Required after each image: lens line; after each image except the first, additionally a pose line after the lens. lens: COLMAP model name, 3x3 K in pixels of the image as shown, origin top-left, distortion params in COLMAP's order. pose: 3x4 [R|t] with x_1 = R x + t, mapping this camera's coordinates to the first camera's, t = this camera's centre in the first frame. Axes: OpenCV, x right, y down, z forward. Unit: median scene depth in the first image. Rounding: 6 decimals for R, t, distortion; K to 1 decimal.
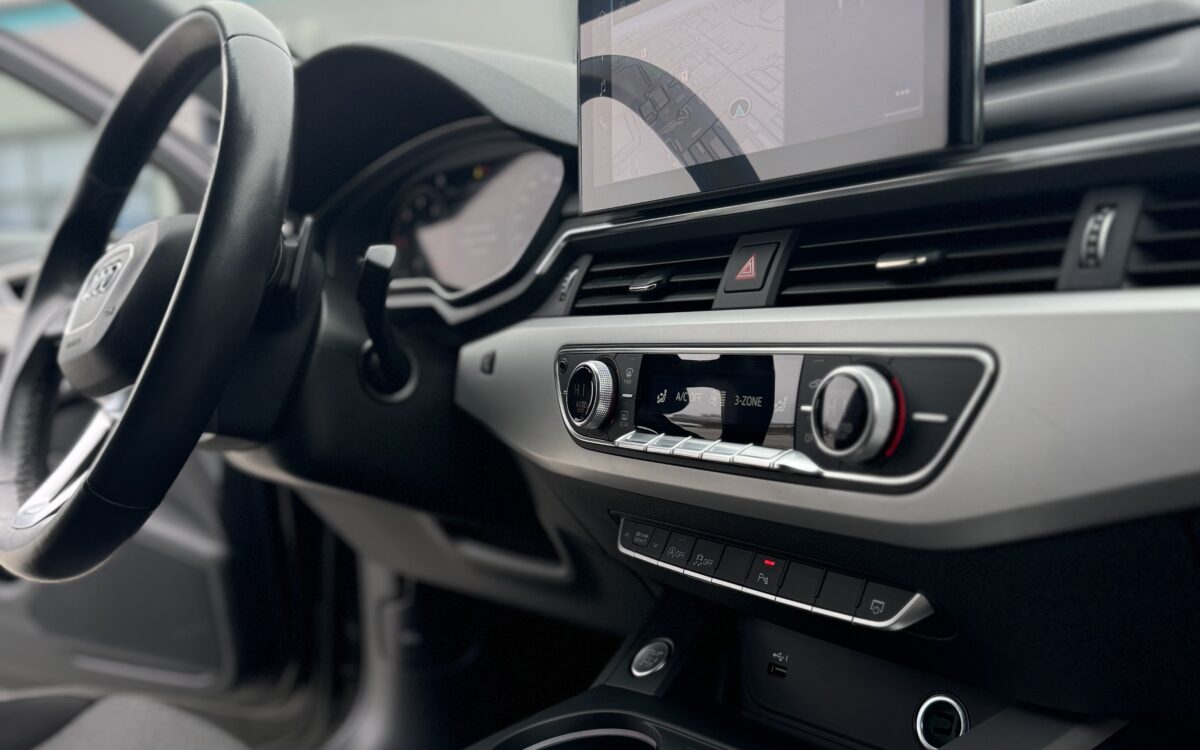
lens RADIAL K [[1074.1, 0, 581.3], [0, 1074.1, 379.4], [0, 0, 1]] dist [0.183660, -0.341842]
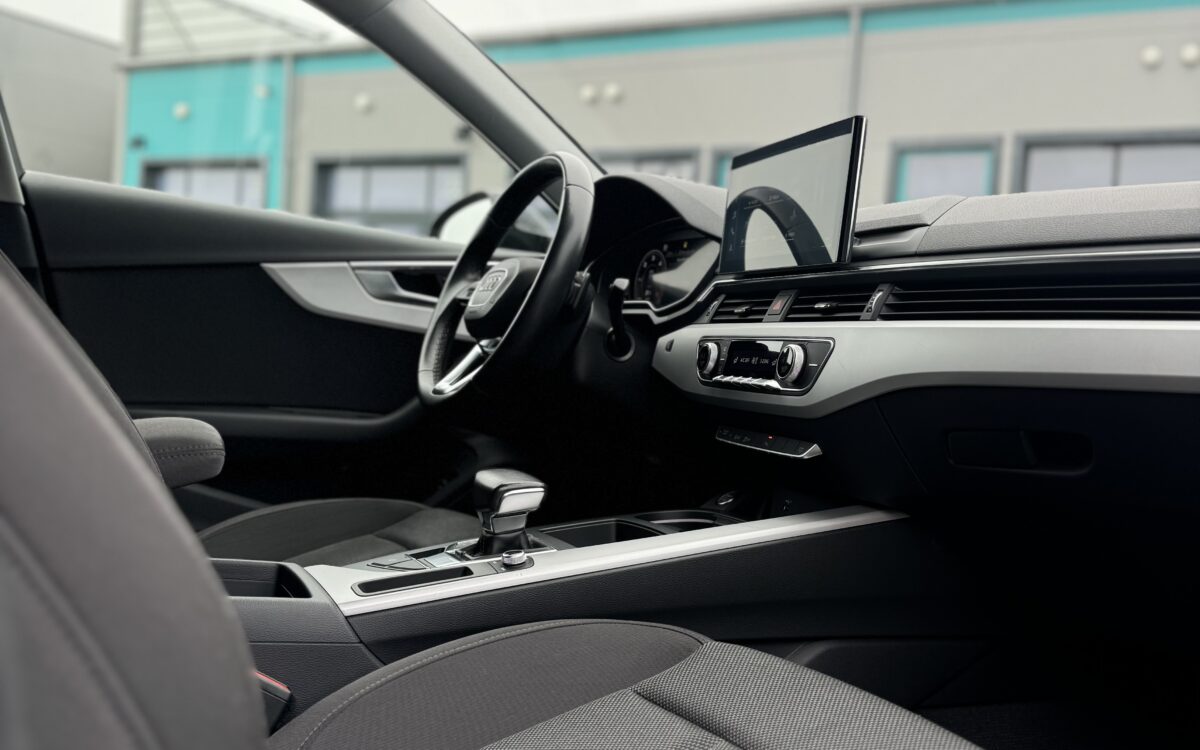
lens RADIAL K [[1060.0, 0, 598.0], [0, 1060.0, 384.9], [0, 0, 1]] dist [0.154664, -0.252173]
pose [[0.967472, 0.123146, -0.220982, 0.269639], [-0.131193, 0.991111, -0.022056, 0.140481], [0.216302, 0.050329, 0.975028, -1.080123]]
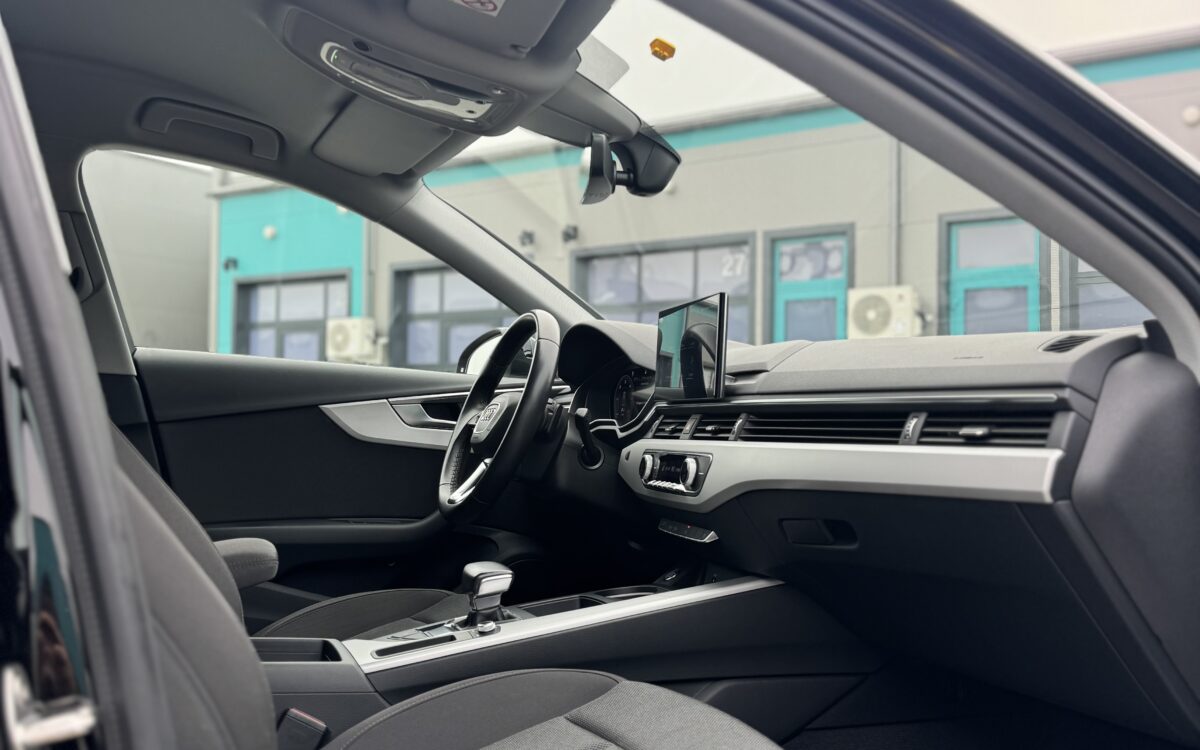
lens RADIAL K [[1055.3, 0, 598.4], [0, 1055.3, 394.2], [0, 0, 1]] dist [0.109957, -0.002490]
pose [[0.952724, 0.049963, -0.299702, 0.698585], [-0.077456, 0.993736, -0.080561, 0.055422], [0.293799, 0.099966, 0.950626, -1.631454]]
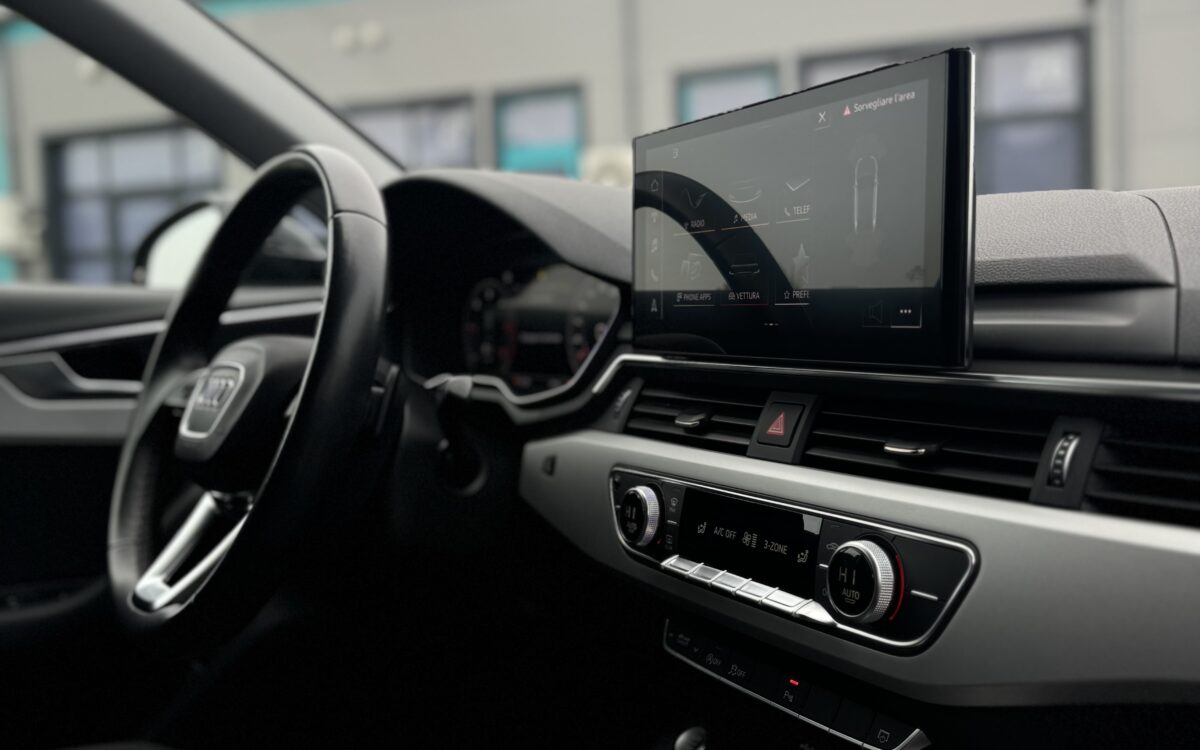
lens RADIAL K [[1074.1, 0, 581.3], [0, 1074.1, 379.4], [0, 0, 1]] dist [0.183660, -0.341842]
pose [[0.998623, 0.015266, -0.050188, 0.001815], [-0.014862, 0.999854, 0.008423, -0.141734], [0.050309, -0.007665, 0.998704, -0.144589]]
